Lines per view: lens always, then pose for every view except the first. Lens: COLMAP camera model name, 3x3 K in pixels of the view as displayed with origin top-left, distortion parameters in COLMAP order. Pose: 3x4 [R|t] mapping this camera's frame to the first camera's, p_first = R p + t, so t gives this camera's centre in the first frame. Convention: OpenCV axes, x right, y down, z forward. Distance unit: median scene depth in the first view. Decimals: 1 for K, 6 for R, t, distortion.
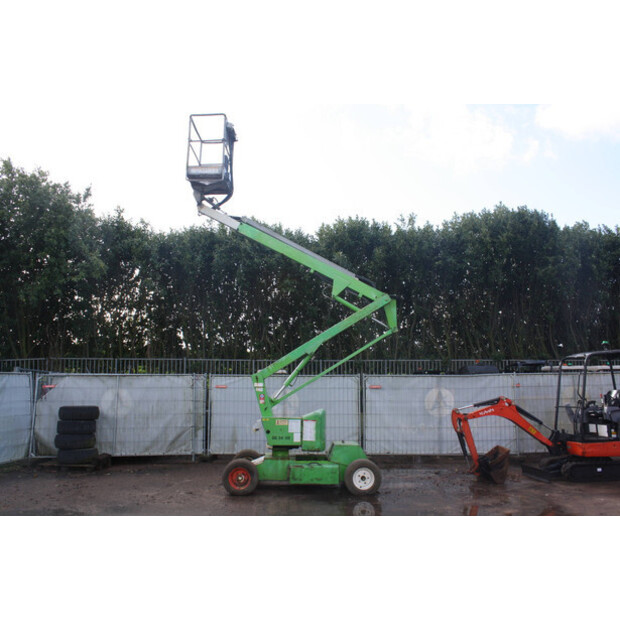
lens RADIAL K [[518.3, 0, 310.0], [0, 518.3, 310.0], [0, 0, 1]] dist [-0.176464, 0.168887]
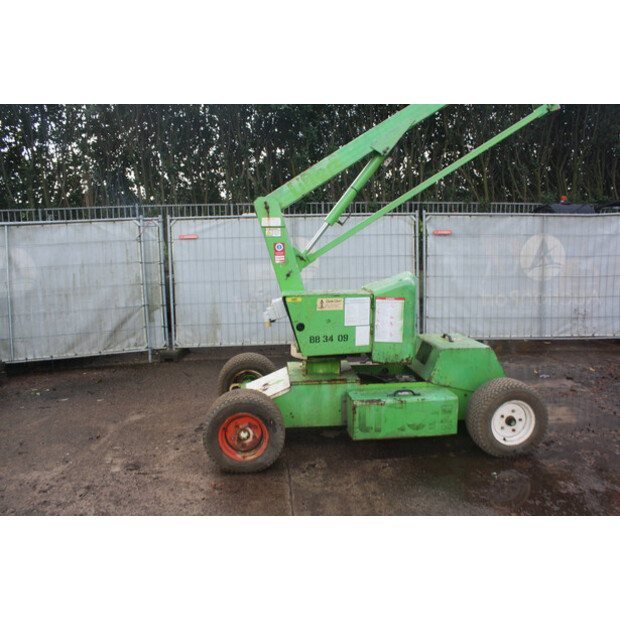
lens RADIAL K [[518.3, 0, 310.0], [0, 518.3, 310.0], [0, 0, 1]] dist [-0.176464, 0.168887]
pose [[0.998051, -0.027105, 0.056201, -0.071318], [0.010871, 0.962480, 0.271134, 0.074469], [-0.061441, -0.269995, 0.960899, 0.417269]]
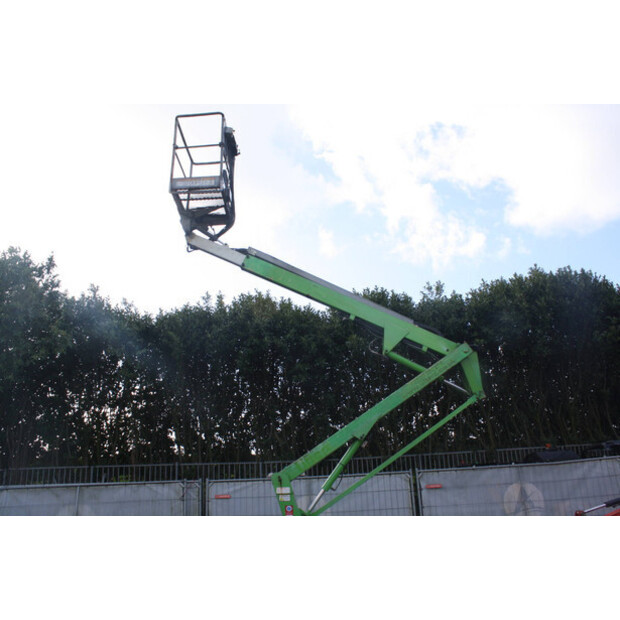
lens RADIAL K [[515.6, 0, 307.5], [0, 515.6, 310.6], [0, 0, 1]] dist [-0.166894, 0.145371]
pose [[0.998982, -0.044520, 0.007323, -0.049227], [0.045086, 0.978903, -0.199291, 0.040966], [0.001703, 0.199418, 0.979913, 0.264360]]
